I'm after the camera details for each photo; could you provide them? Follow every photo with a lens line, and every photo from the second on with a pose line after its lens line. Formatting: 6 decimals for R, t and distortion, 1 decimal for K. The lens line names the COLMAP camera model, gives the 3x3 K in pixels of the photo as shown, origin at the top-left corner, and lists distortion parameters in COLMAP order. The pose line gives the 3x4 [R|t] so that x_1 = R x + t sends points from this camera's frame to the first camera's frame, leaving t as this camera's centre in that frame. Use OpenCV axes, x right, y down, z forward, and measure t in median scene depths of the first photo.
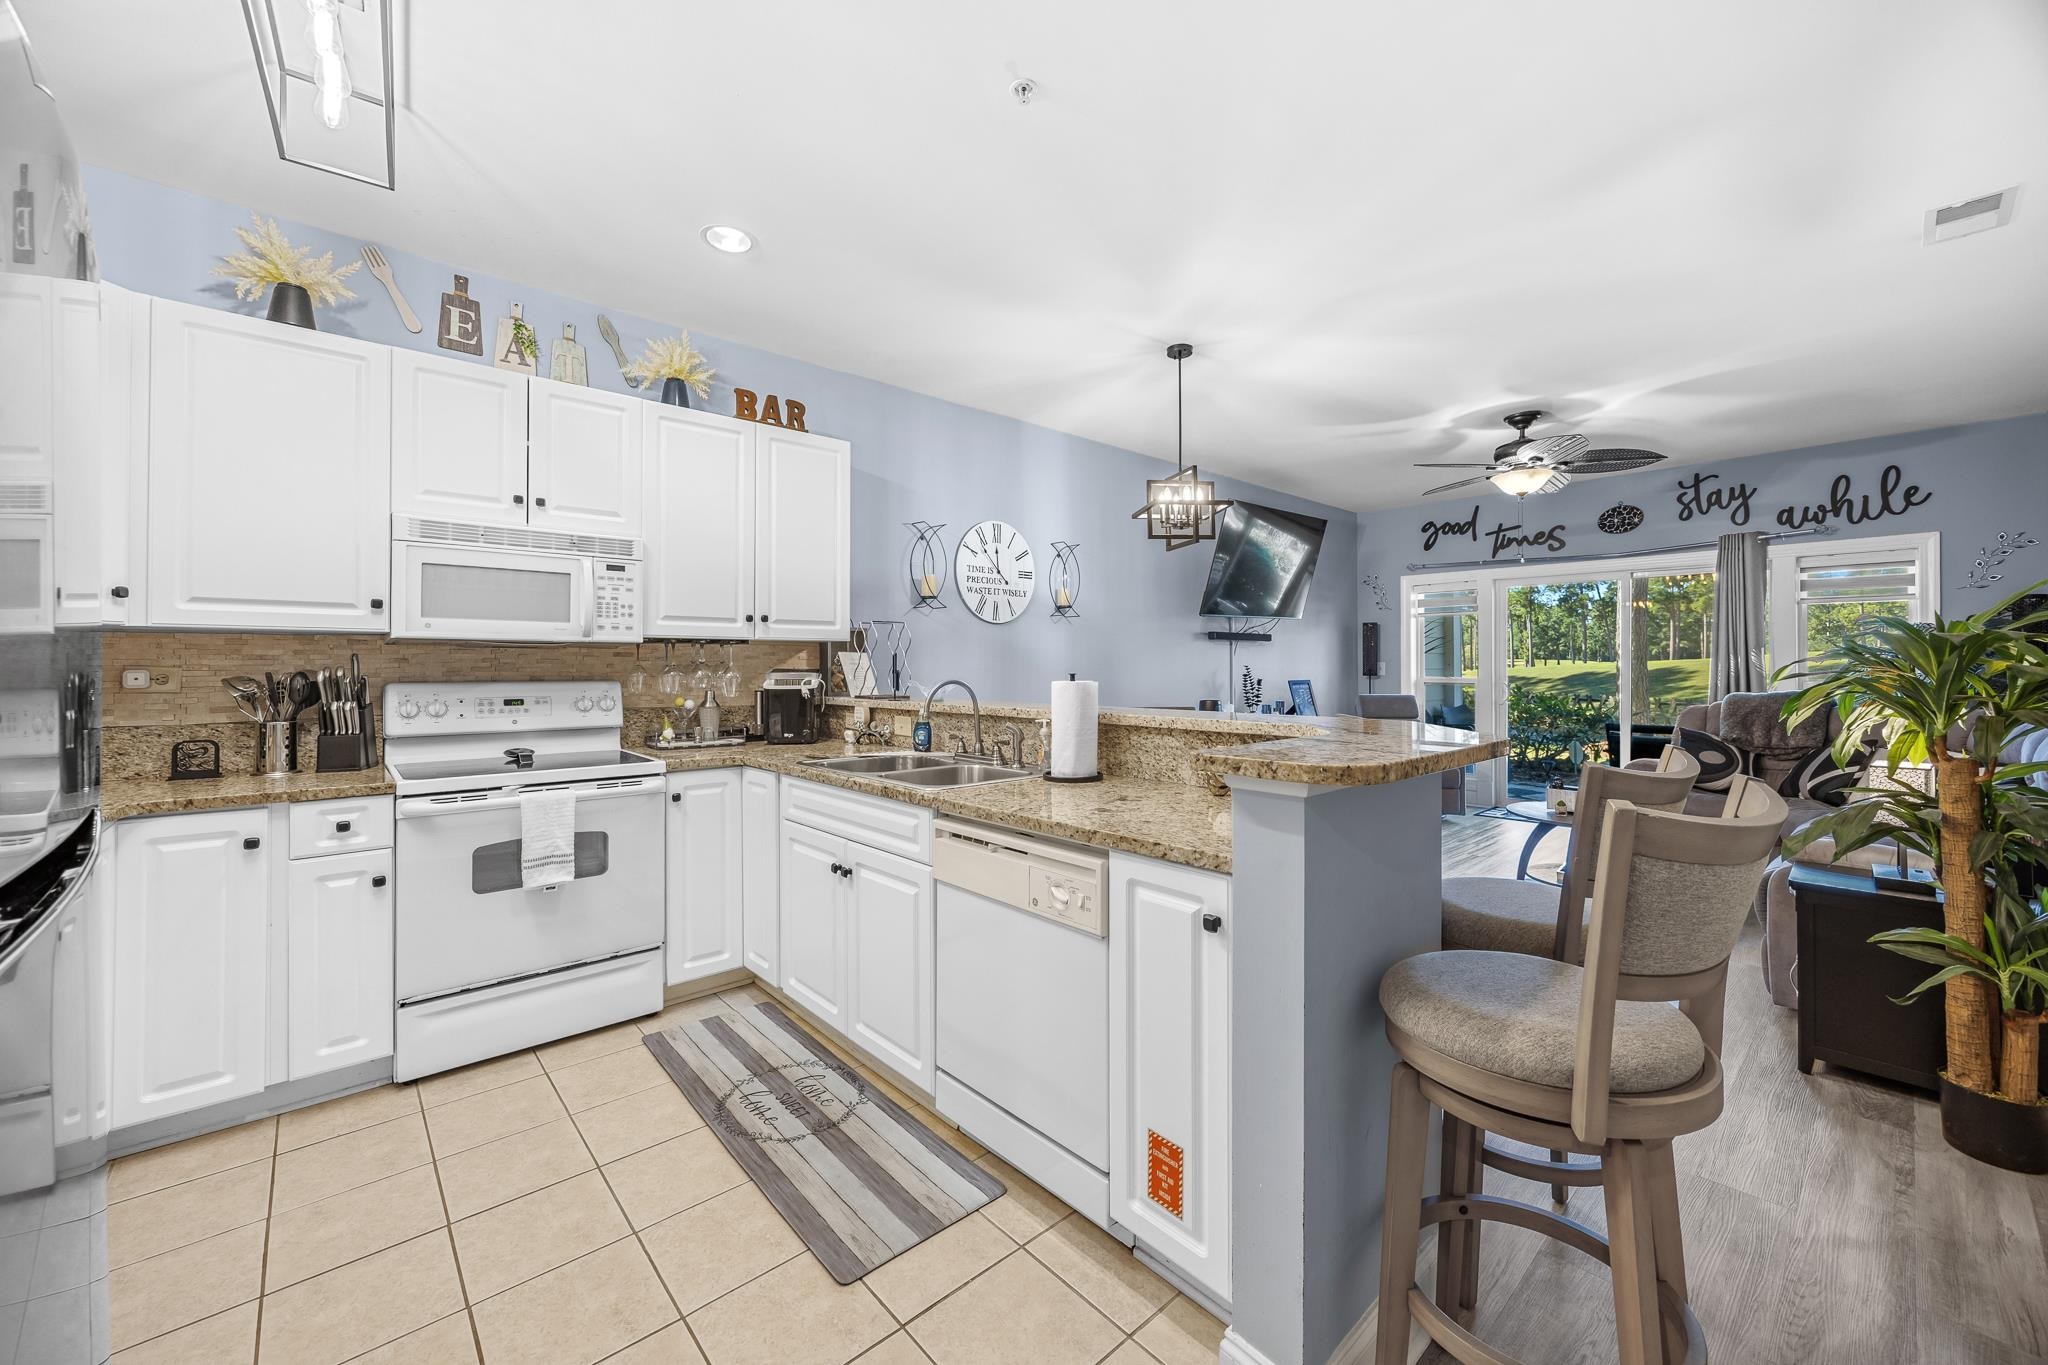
lens RADIAL K [[793.3, 0, 1017.8], [0, 793.3, 660.2], [0, 0, 1]] dist [-0.000867, -0.000216]
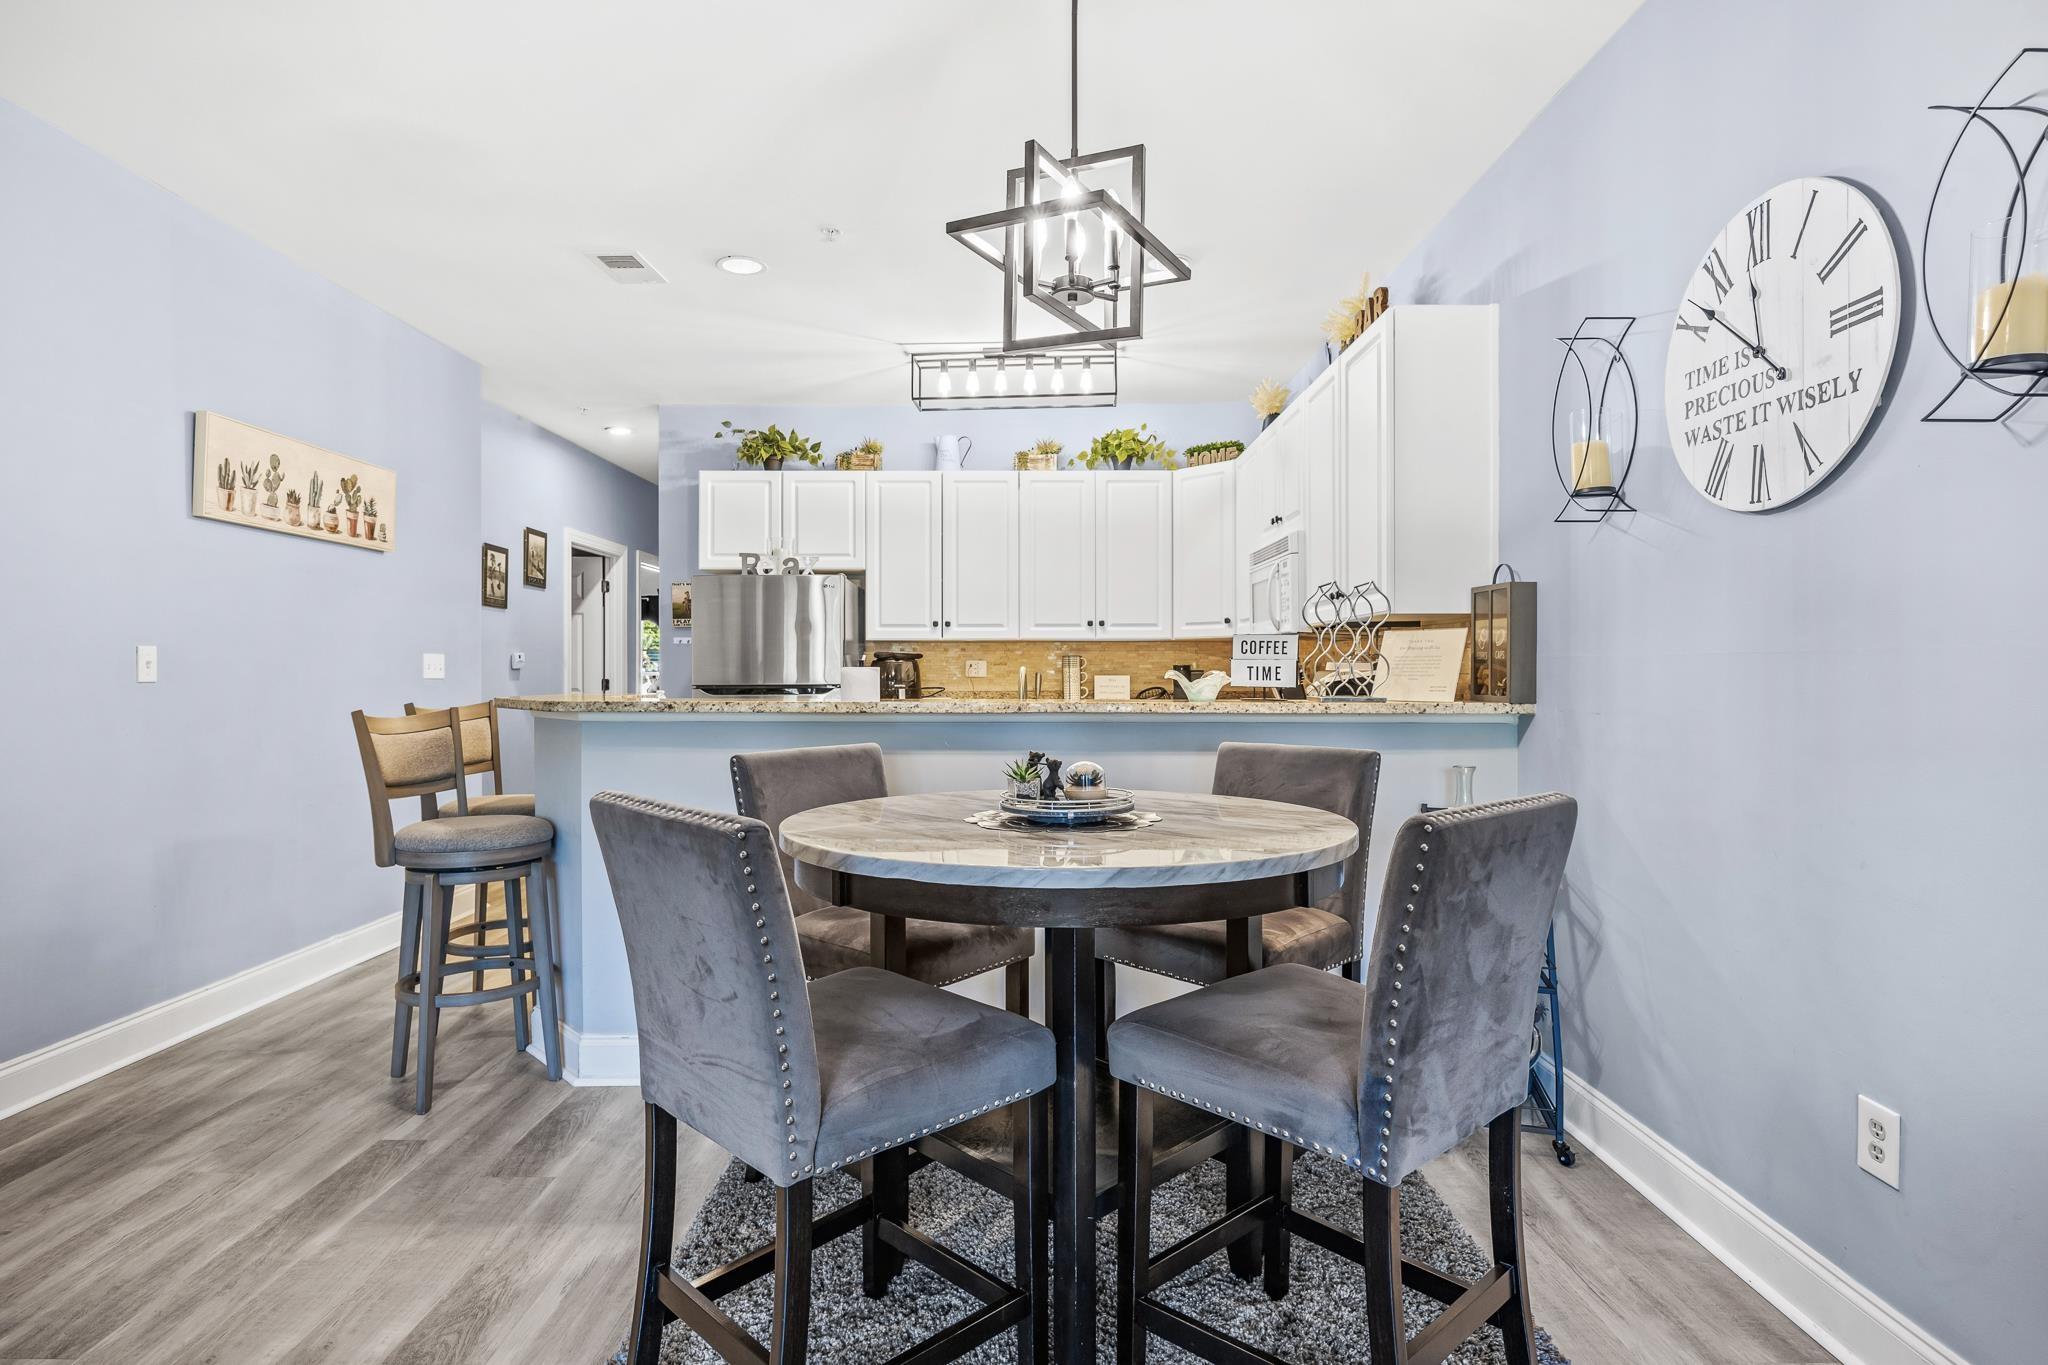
lens RADIAL K [[1037.3, 0, 1017.8], [0, 1037.3, 668.4], [0, 0, 1]] dist [0.001780, 0.001666]
pose [[-0.670008, -0.000112, -0.742354, 0.700824], [0.004871, 0.999978, -0.004547, 0.025259], [0.742338, -0.006663, -0.669992, 1.511975]]
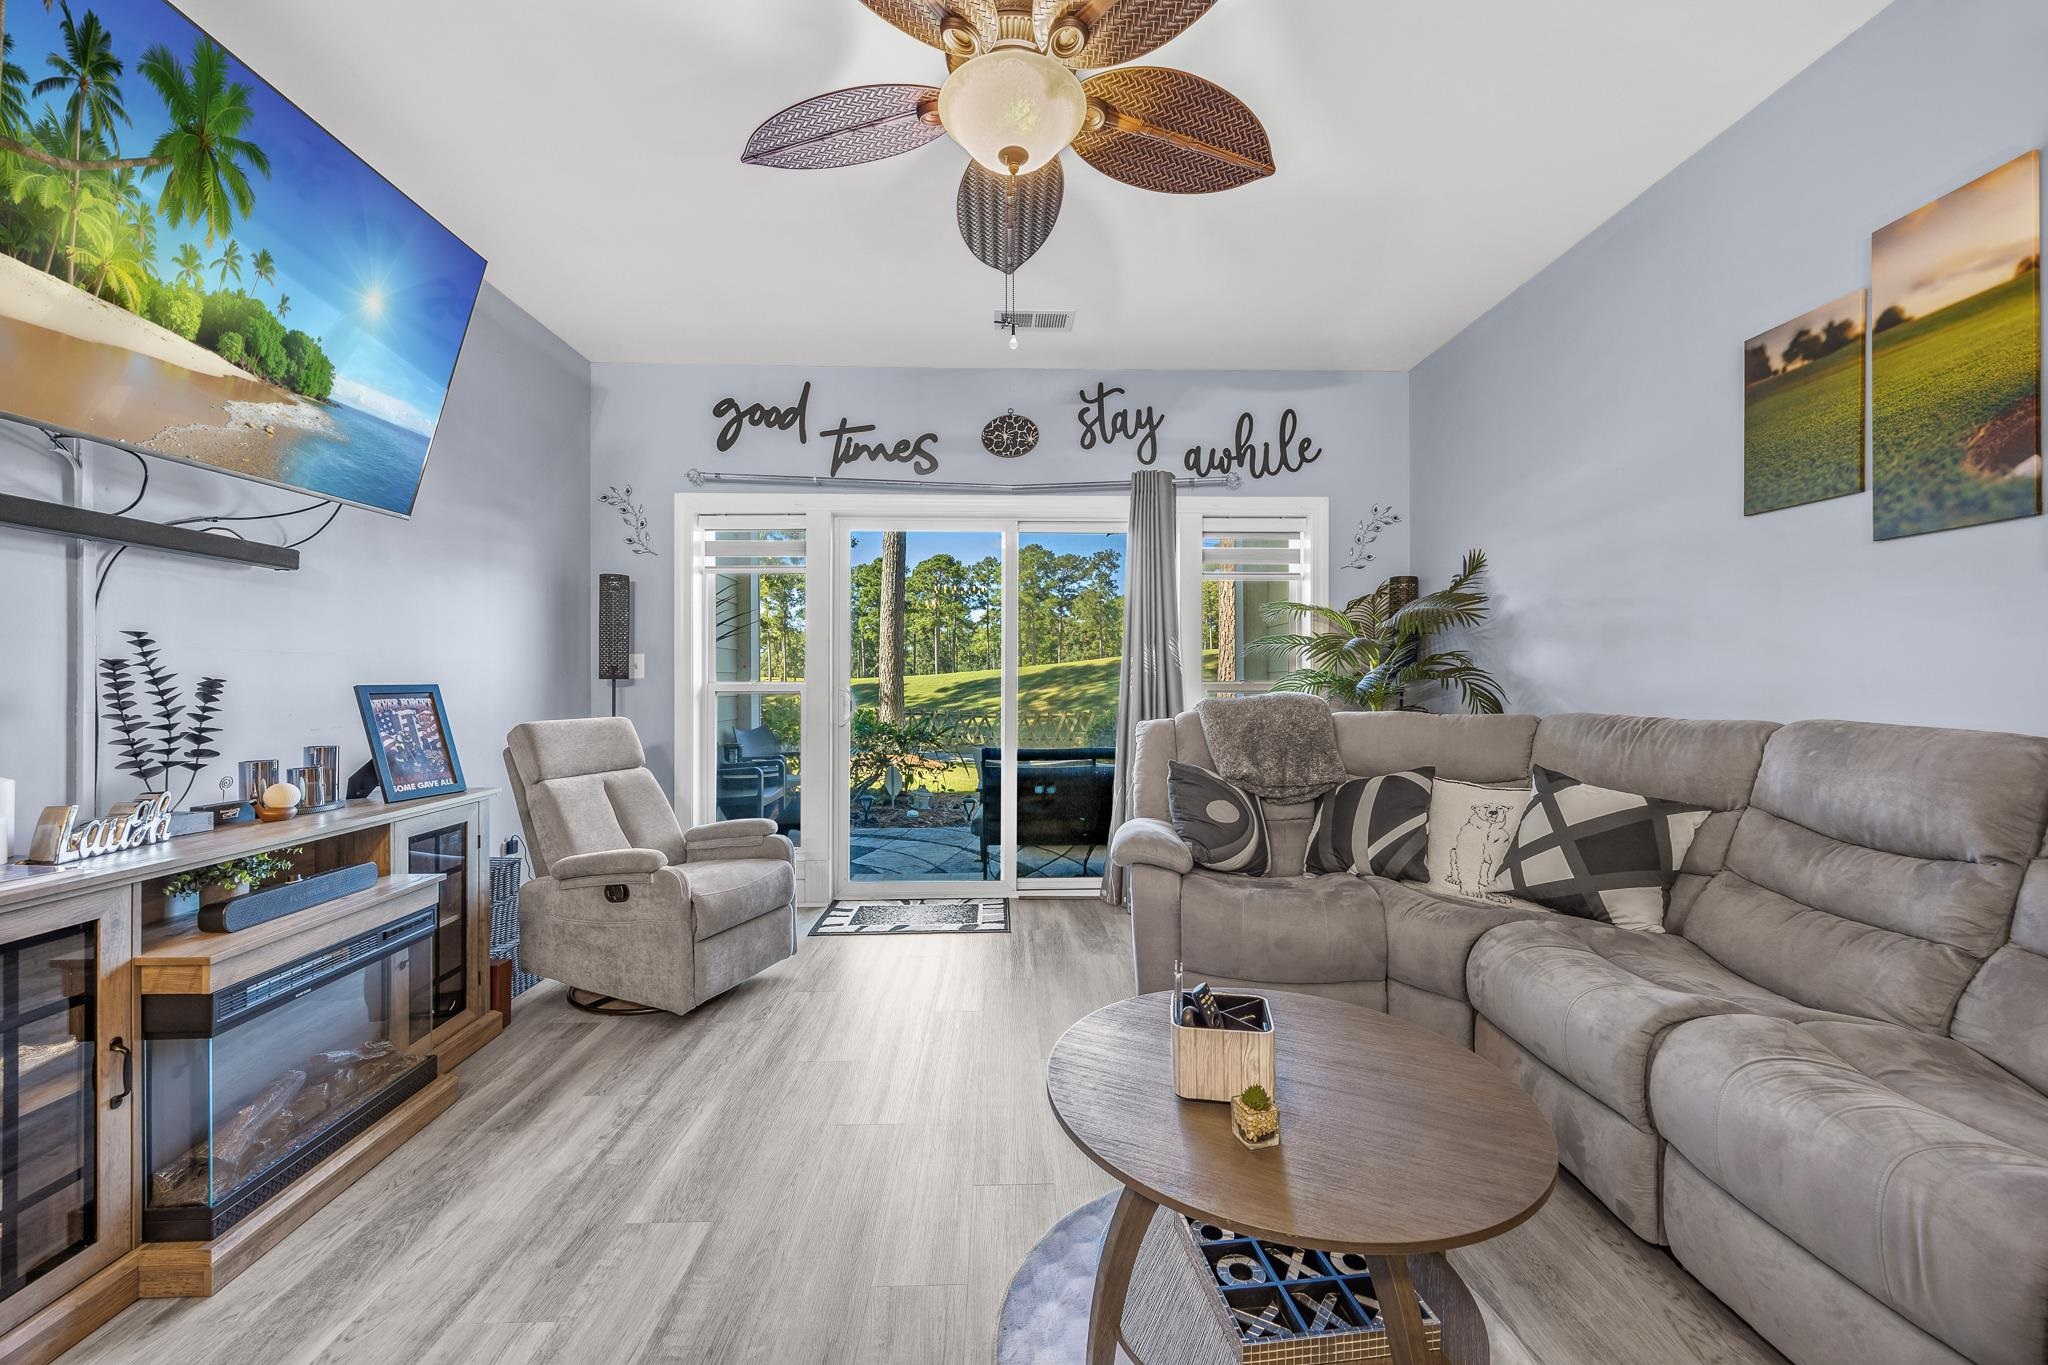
lens RADIAL K [[793.3, 0, 1028.9], [0, 793.3, 678.9], [0, 0, 1]] dist [-0.000867, -0.000216]
pose [[0.641099, 0.004519, 0.767445, 0.522874], [-0.003926, 0.999989, -0.002608, 0.043592], [-0.767448, -0.001341, 0.641110, 1.095366]]
